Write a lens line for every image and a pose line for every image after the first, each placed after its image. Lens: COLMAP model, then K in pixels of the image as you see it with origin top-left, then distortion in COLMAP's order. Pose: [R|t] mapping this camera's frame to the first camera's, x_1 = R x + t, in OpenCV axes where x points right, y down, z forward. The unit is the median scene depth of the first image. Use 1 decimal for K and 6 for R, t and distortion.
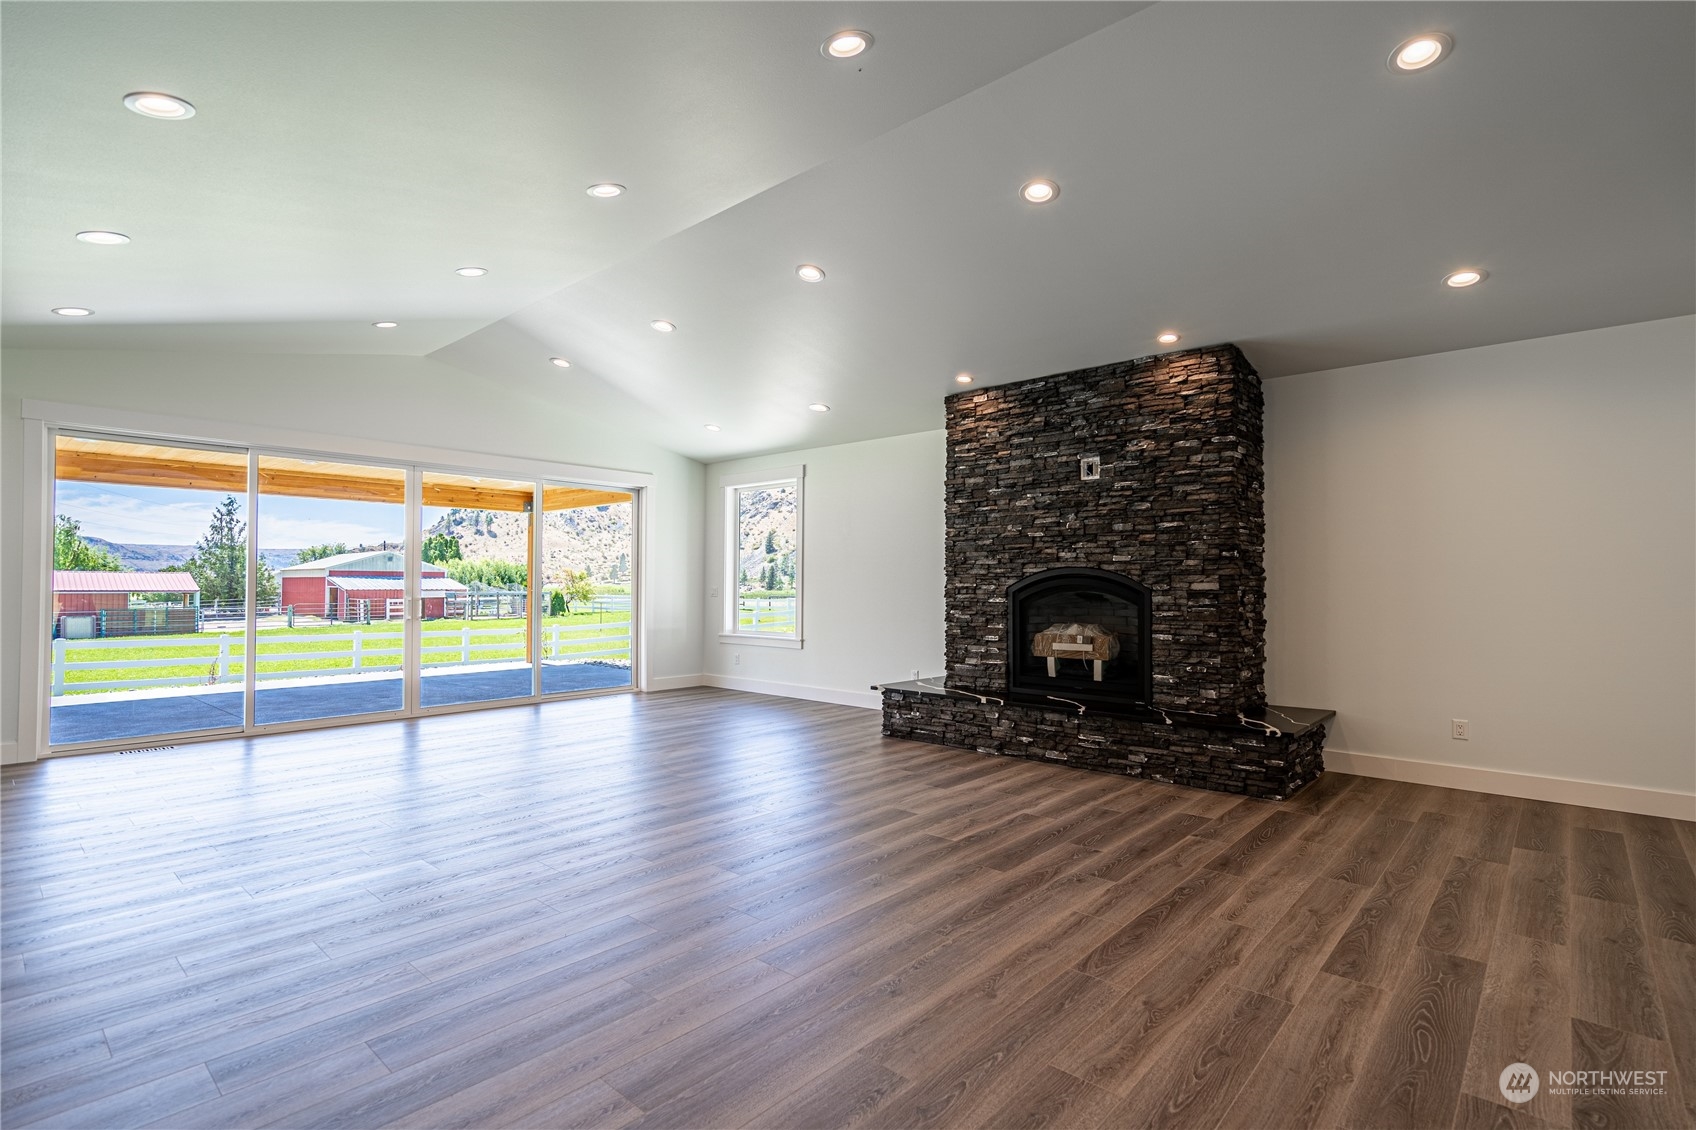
lens RADIAL K [[830.7, 0, 852.6], [0, 830.7, 569.0], [0, 0, 1]] dist [-0.008983, 0.005525]
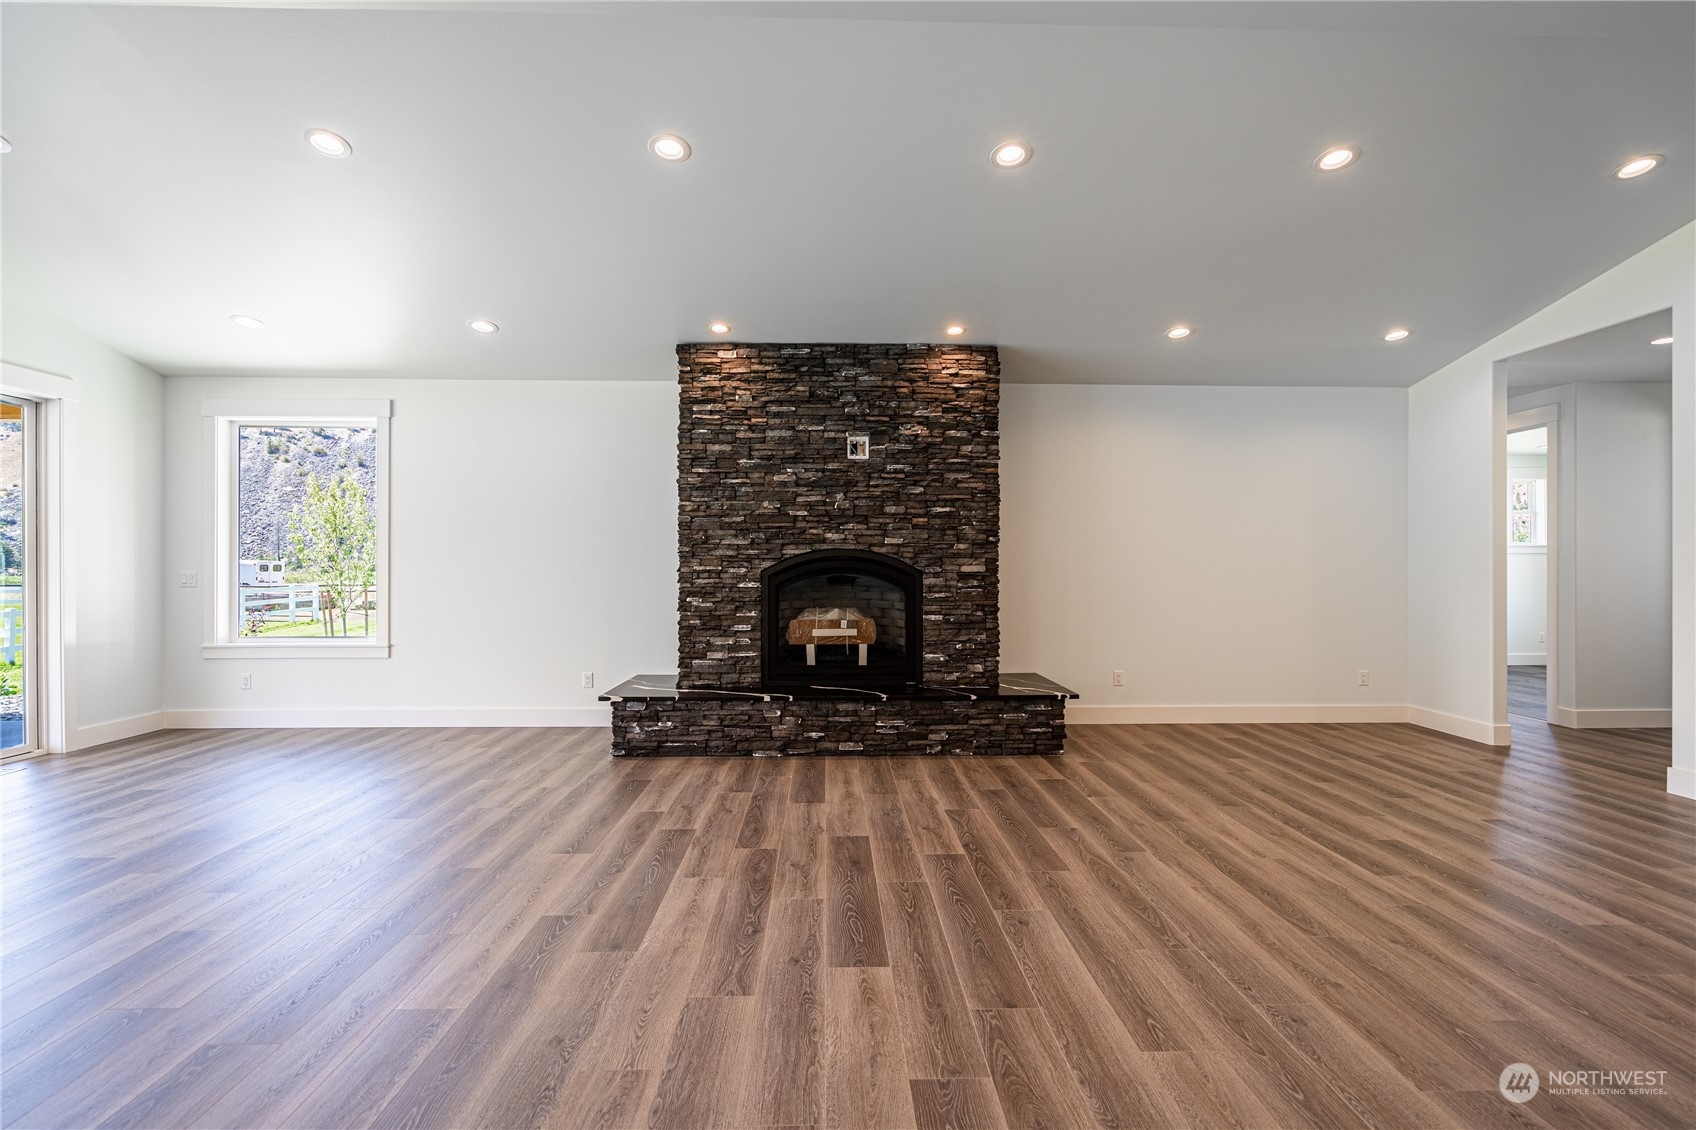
lens RADIAL K [[830.7, 0, 841.0], [0, 830.7, 575.1], [0, 0, 1]] dist [-0.008983, 0.005525]
pose [[0.713559, -0.008536, 0.700543, -0.425632], [-0.011520, 0.999648, 0.023914, 0.004867], [-0.700500, -0.025134, 0.713210, 0.329507]]
